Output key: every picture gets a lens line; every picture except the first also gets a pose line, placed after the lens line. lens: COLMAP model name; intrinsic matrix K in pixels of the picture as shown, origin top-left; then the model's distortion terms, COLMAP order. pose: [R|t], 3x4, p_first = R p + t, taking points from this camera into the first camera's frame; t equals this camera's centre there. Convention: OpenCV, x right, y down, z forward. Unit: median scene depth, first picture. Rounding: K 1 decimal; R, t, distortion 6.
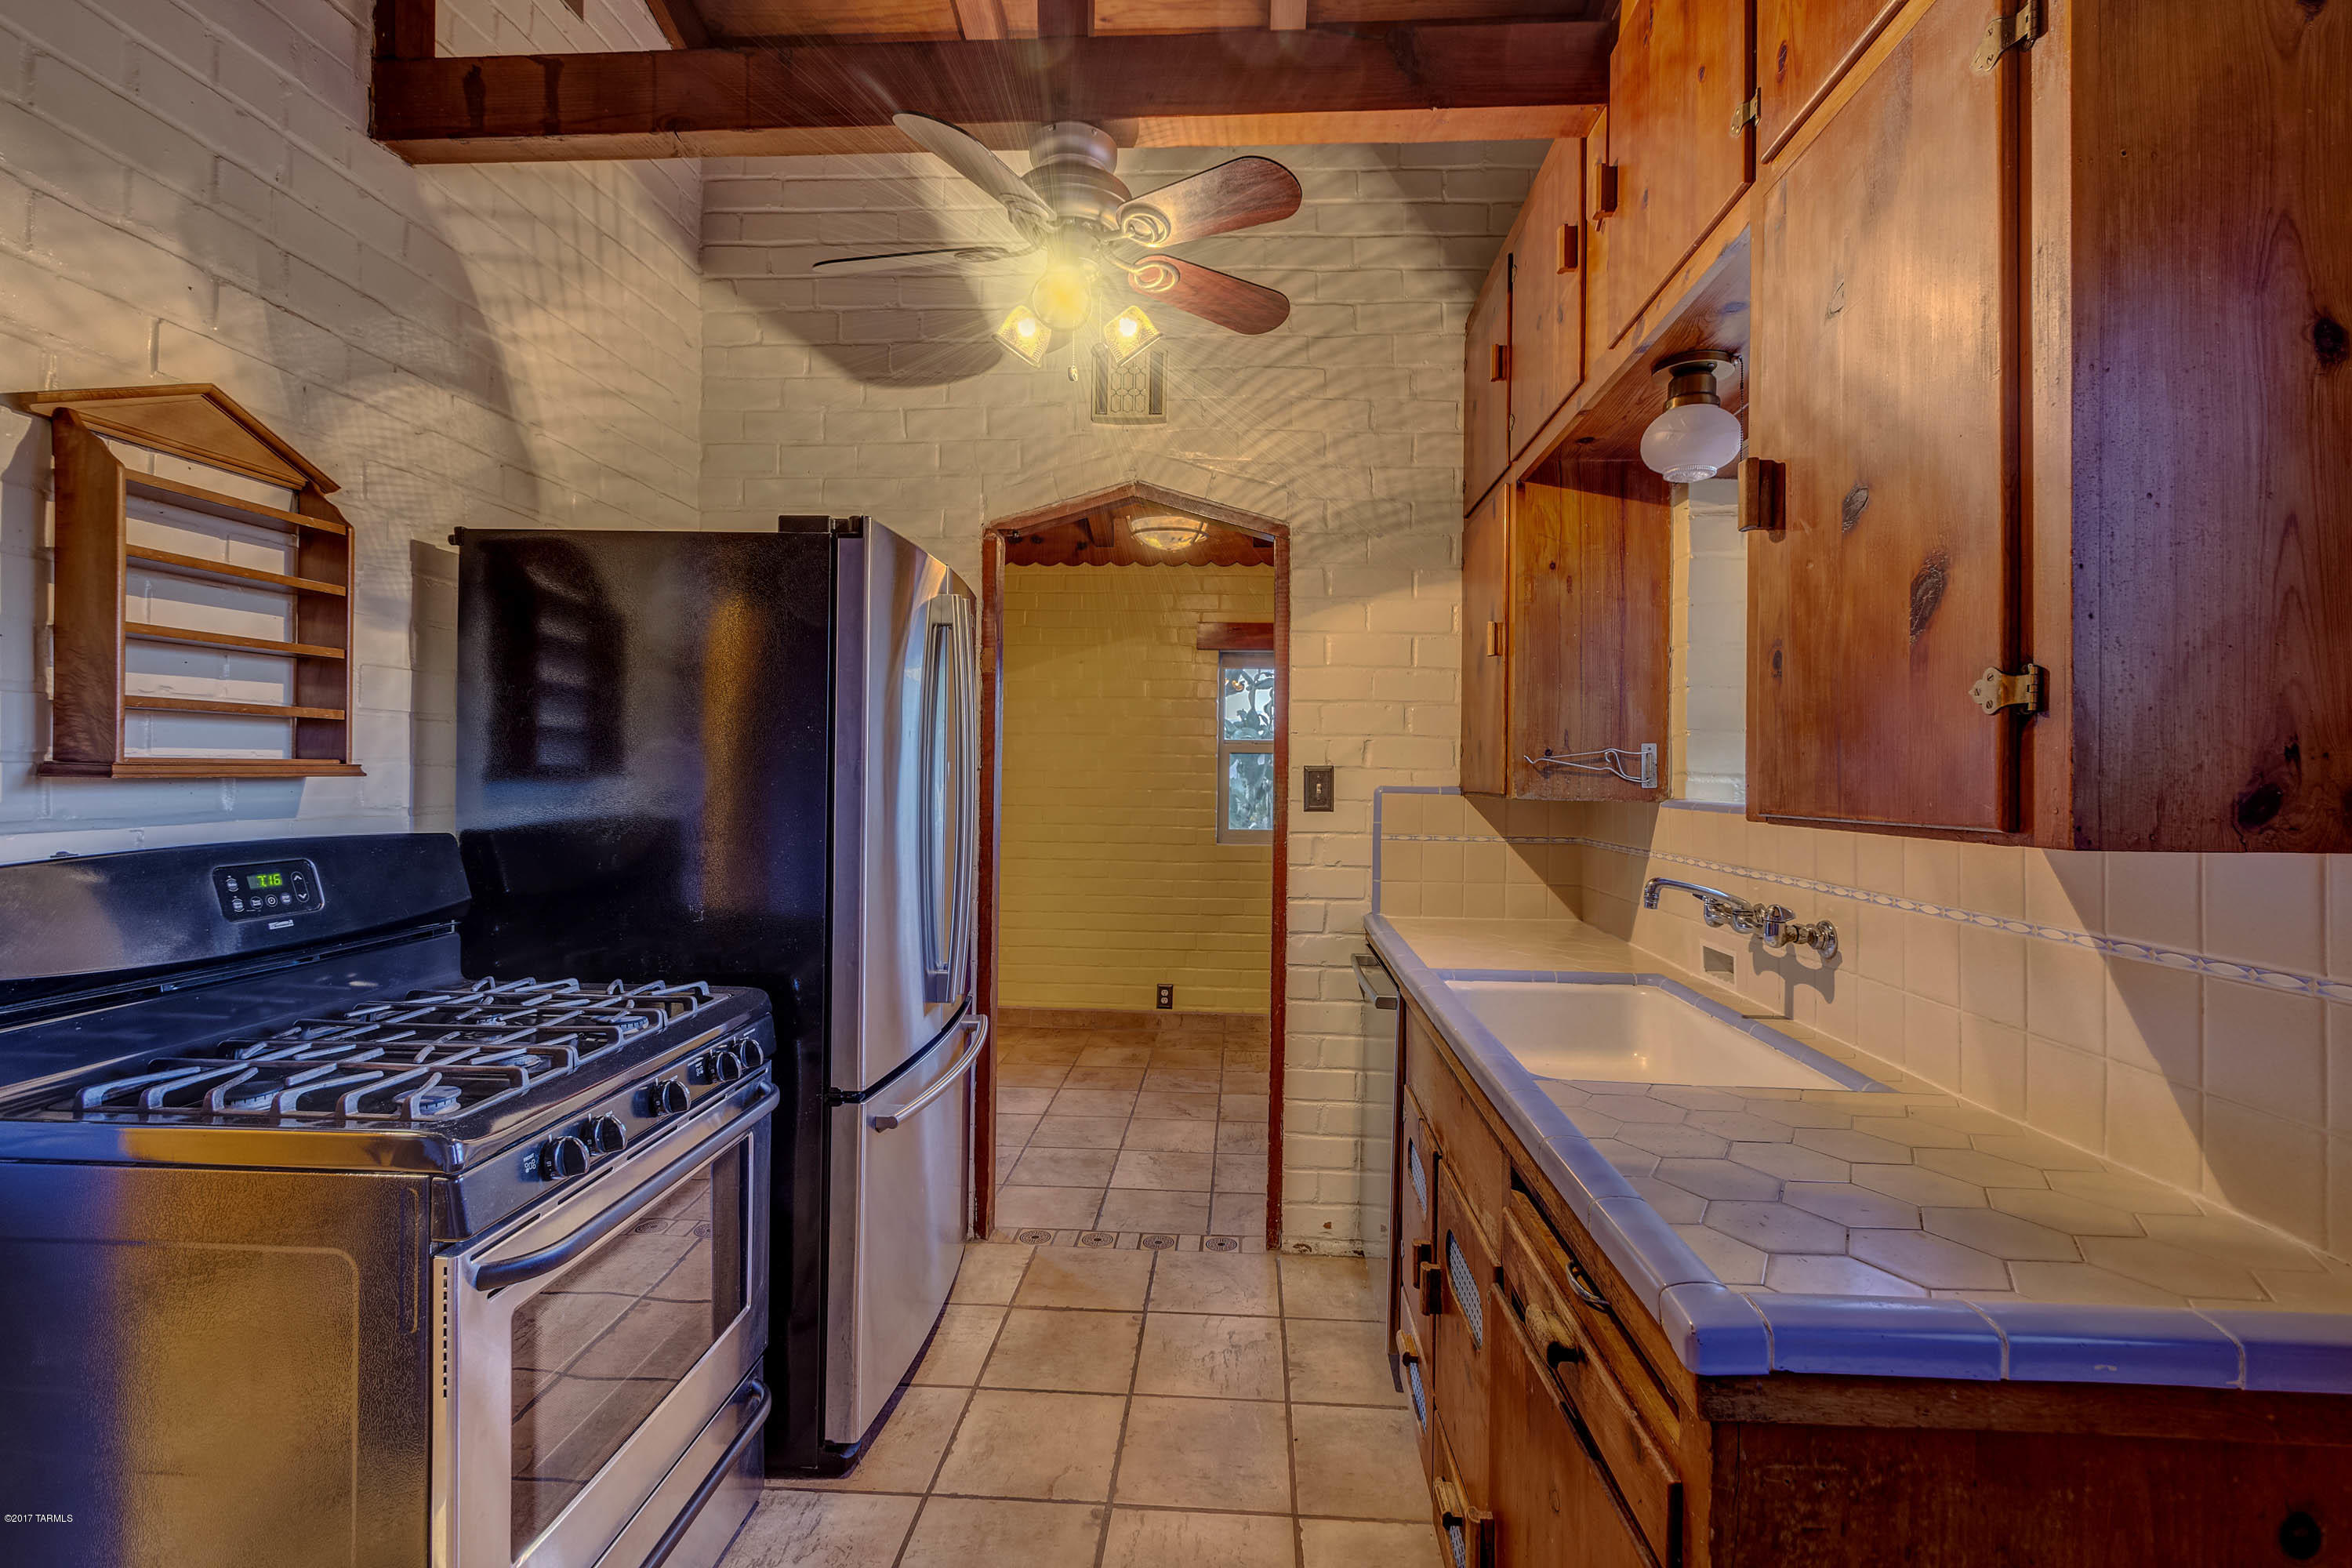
lens RADIAL K [[1033.8, 0, 1184.0], [0, 1033.8, 776.1], [0, 0, 1]] dist [0.002445, -0.003824]
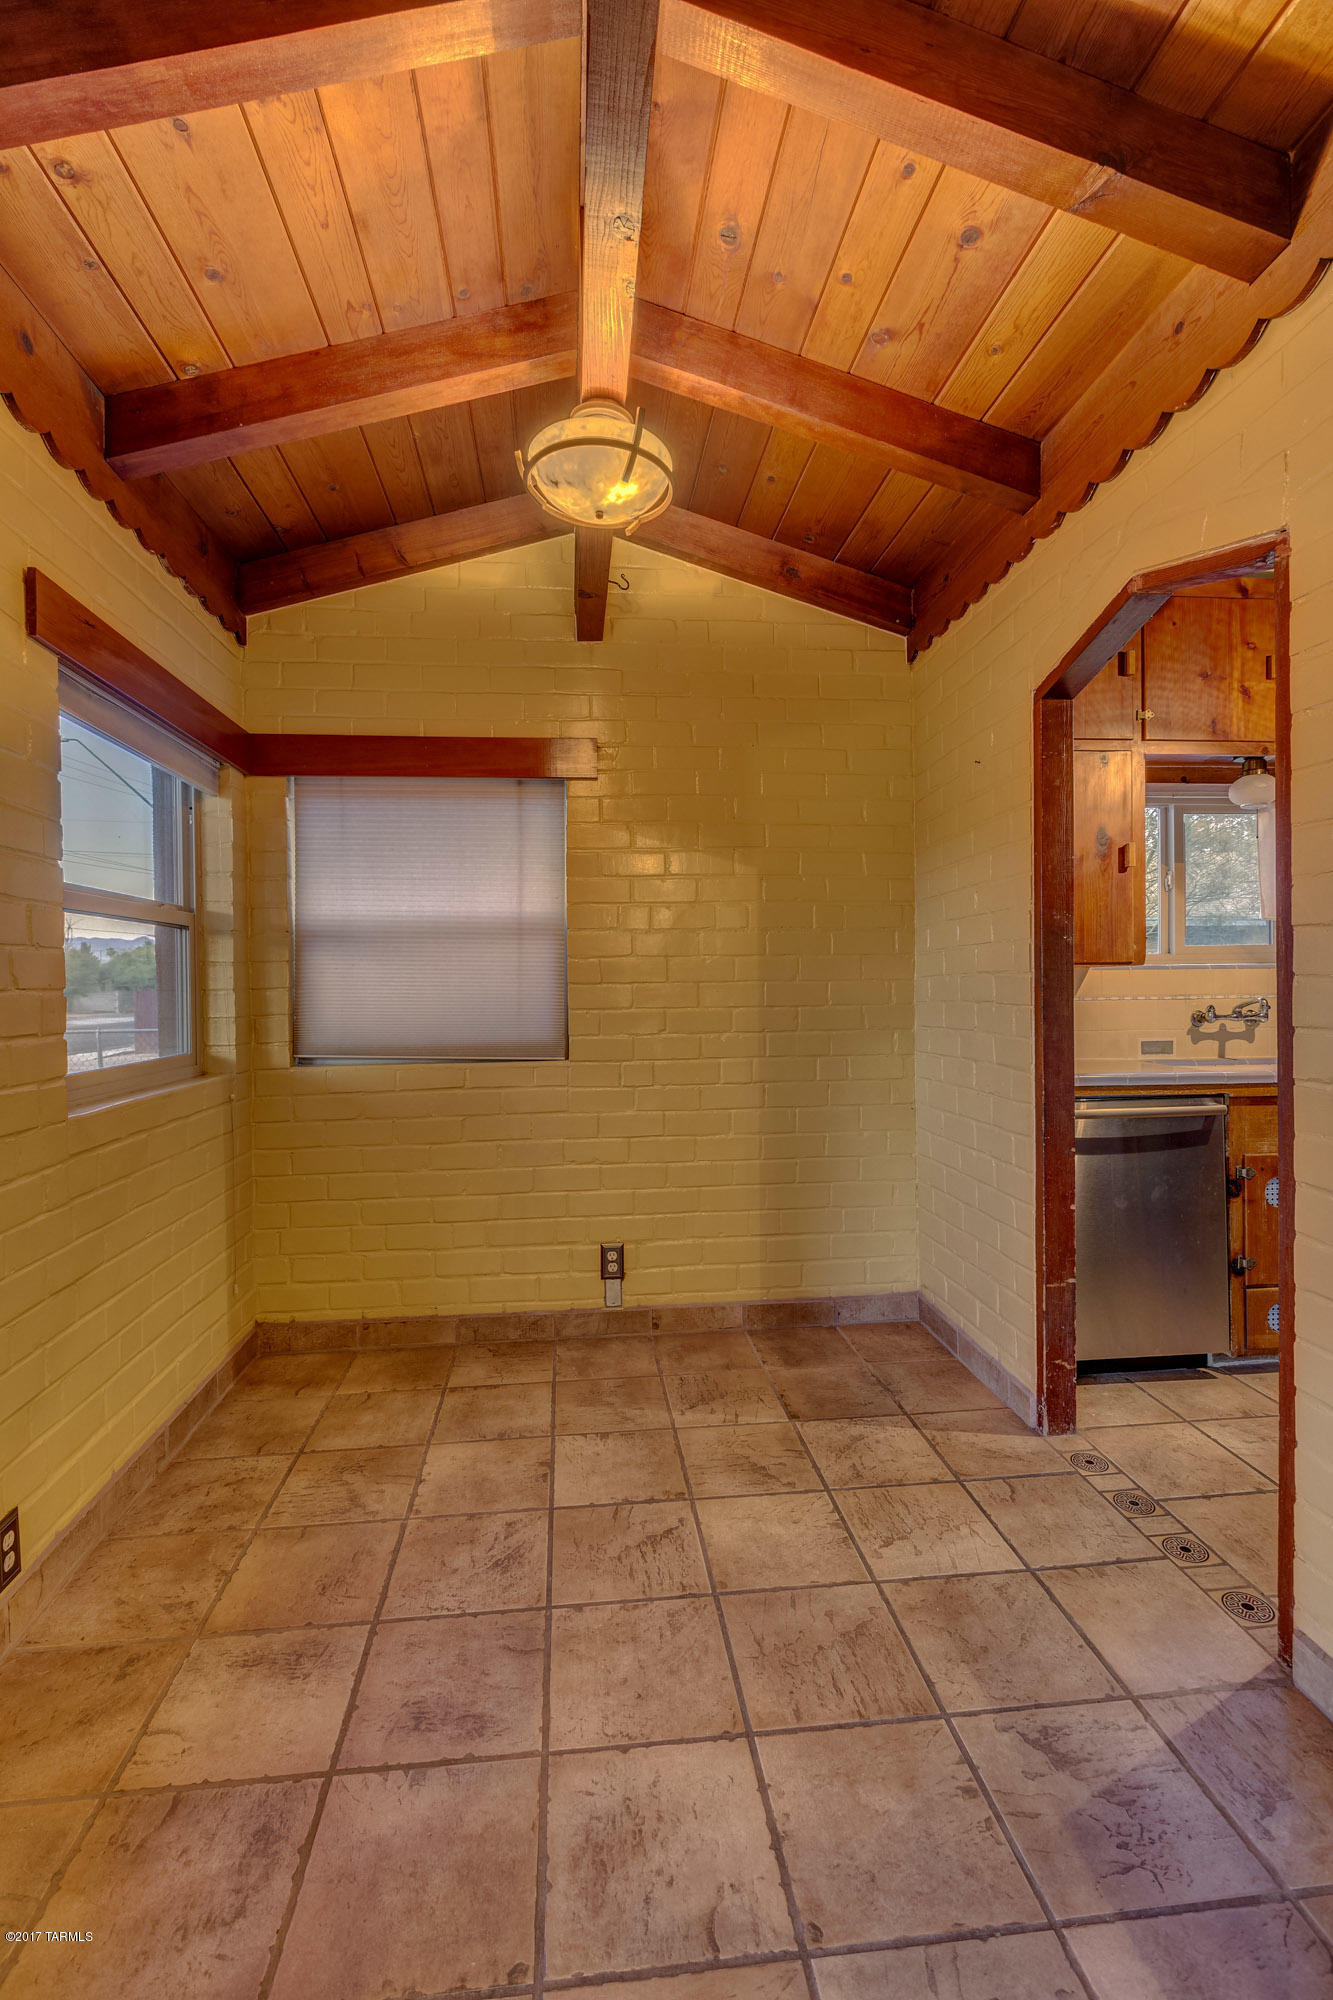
lens RADIAL K [[879.1, 0, 655.4], [0, 879.1, 990.4], [0, 0, 1]] dist [0.002445, -0.003824]
pose [[-0.158694, -0.022269, 0.987077, -0.675562], [0.013588, 0.999602, 0.024736, 0.015503], [-0.987234, 0.017338, -0.158328, 1.535836]]
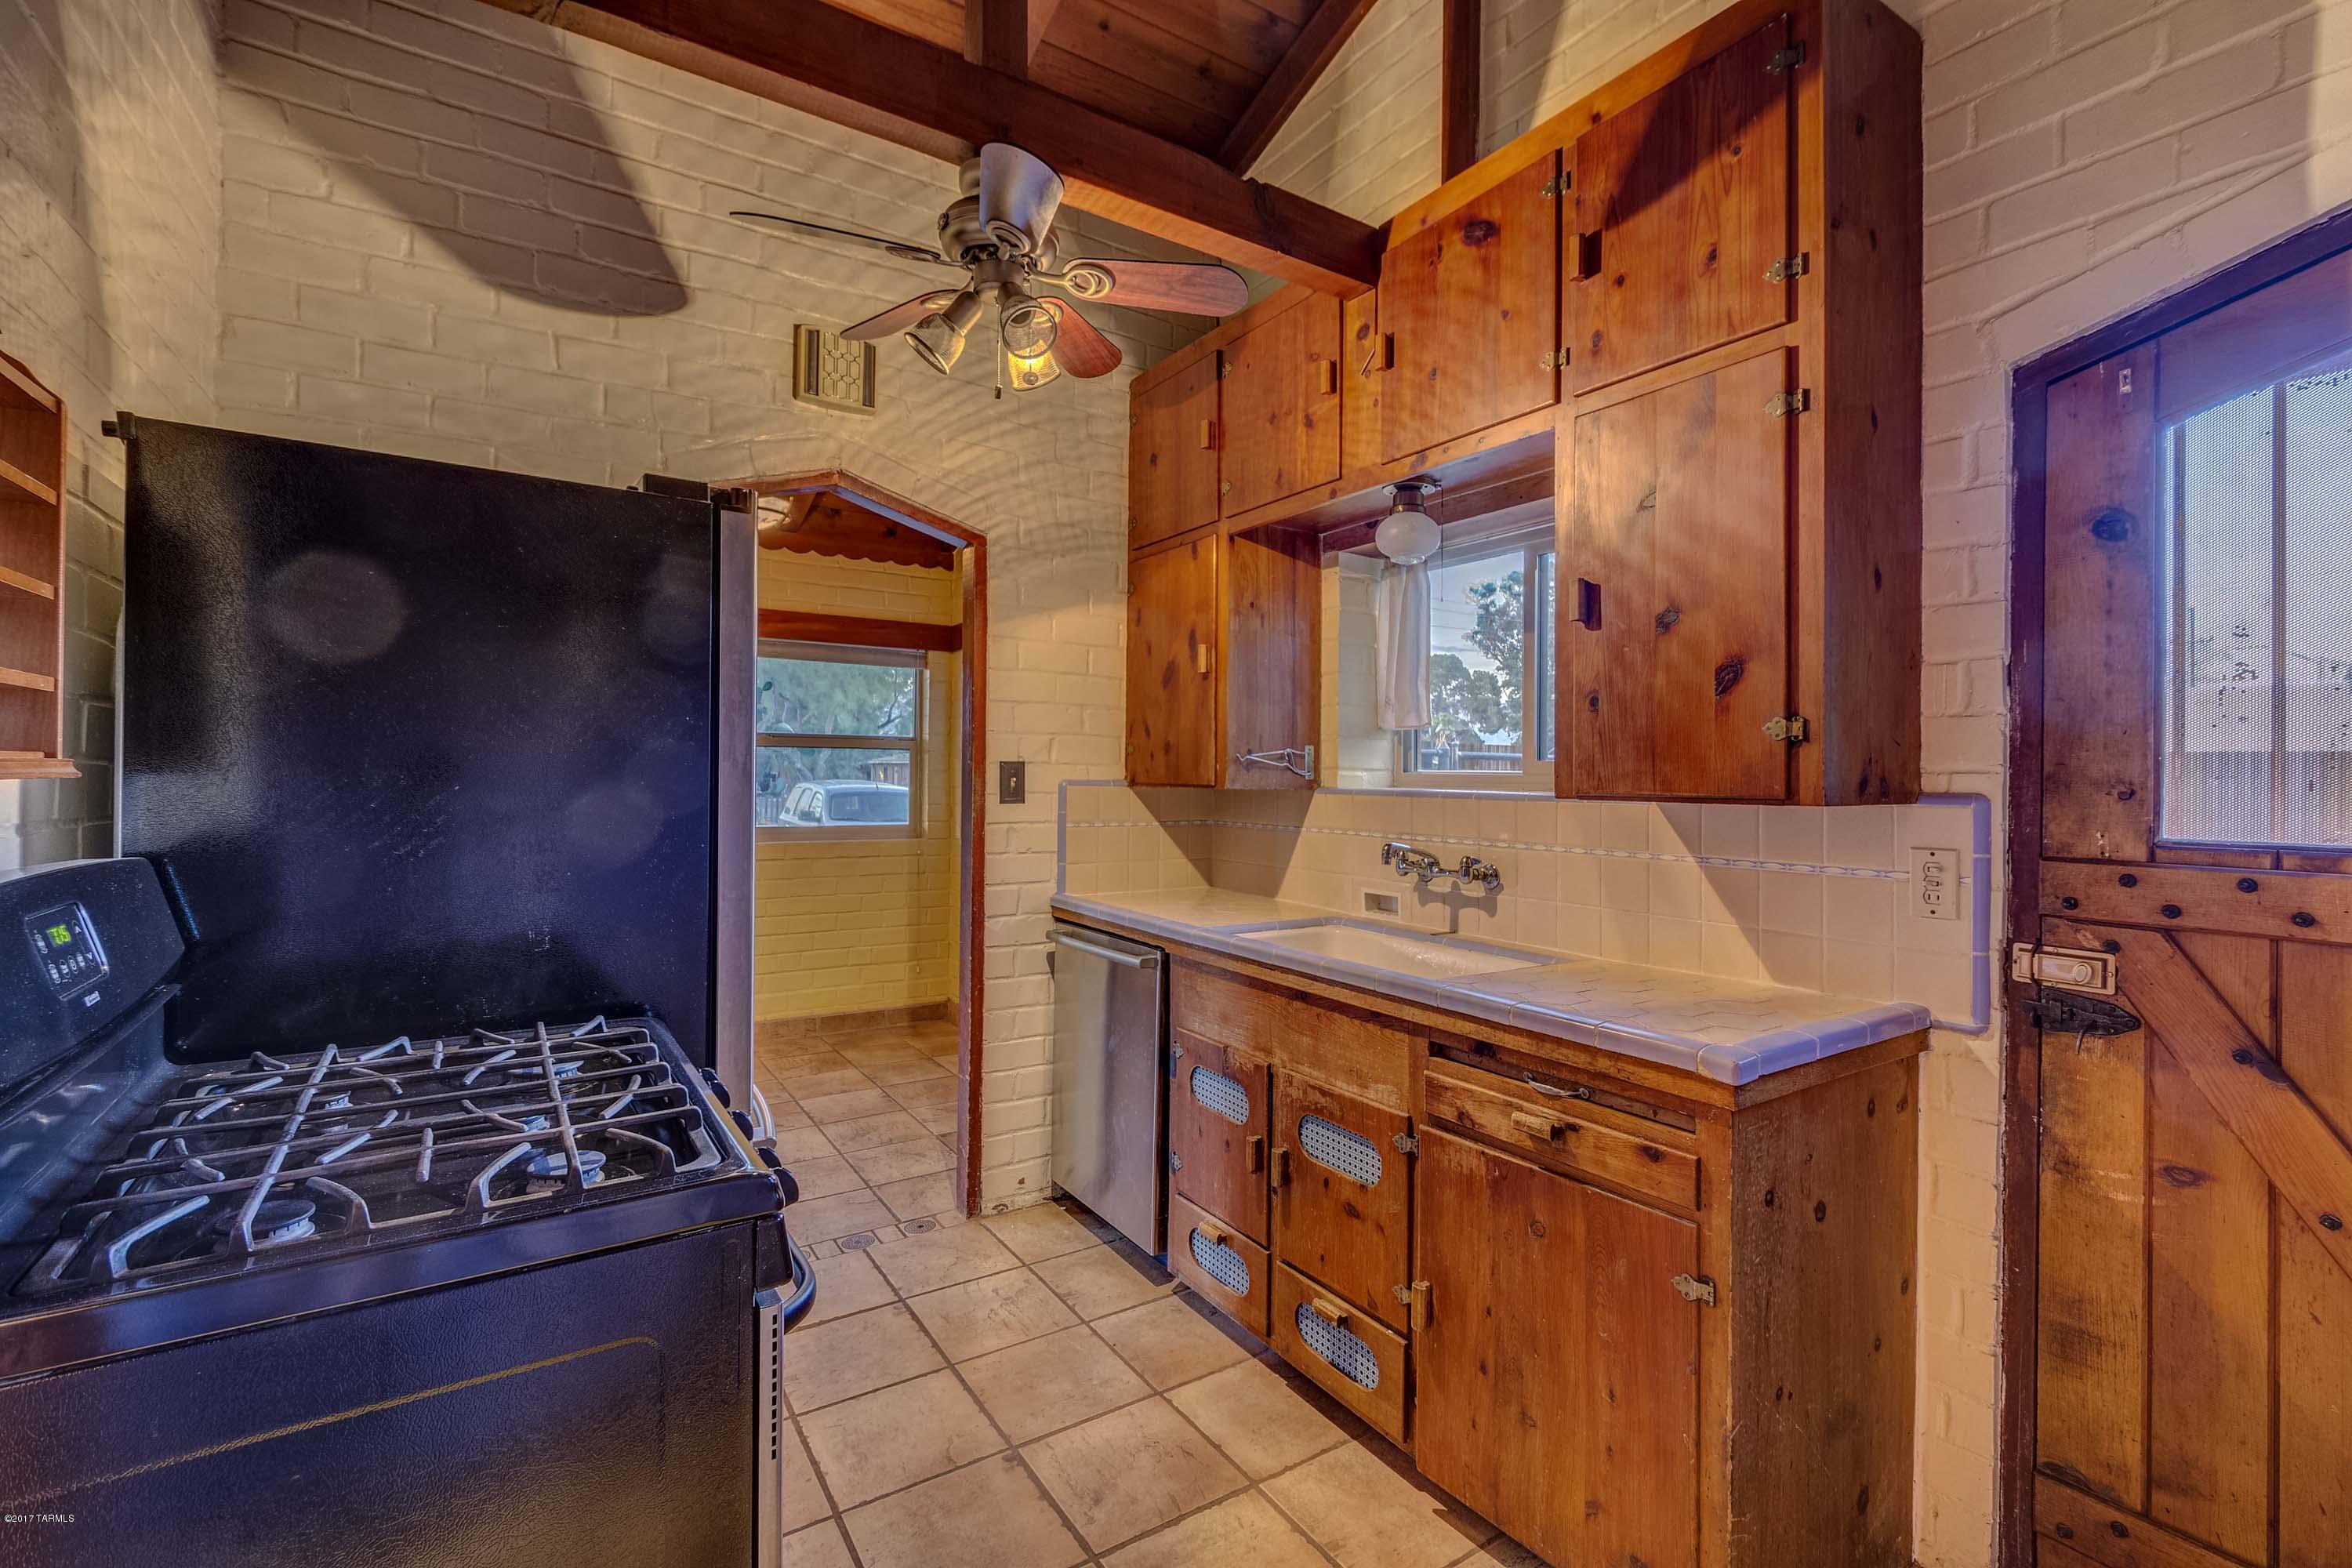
lens RADIAL K [[1033.8, 0, 1184.0], [0, 1033.8, 776.1], [0, 0, 1]] dist [0.002445, -0.003824]
pose [[0.801262, -0.006439, 0.598279, -0.377117], [0.002145, 0.999967, 0.007890, -0.002460], [-0.598309, -0.005038, 0.801249, 0.022461]]
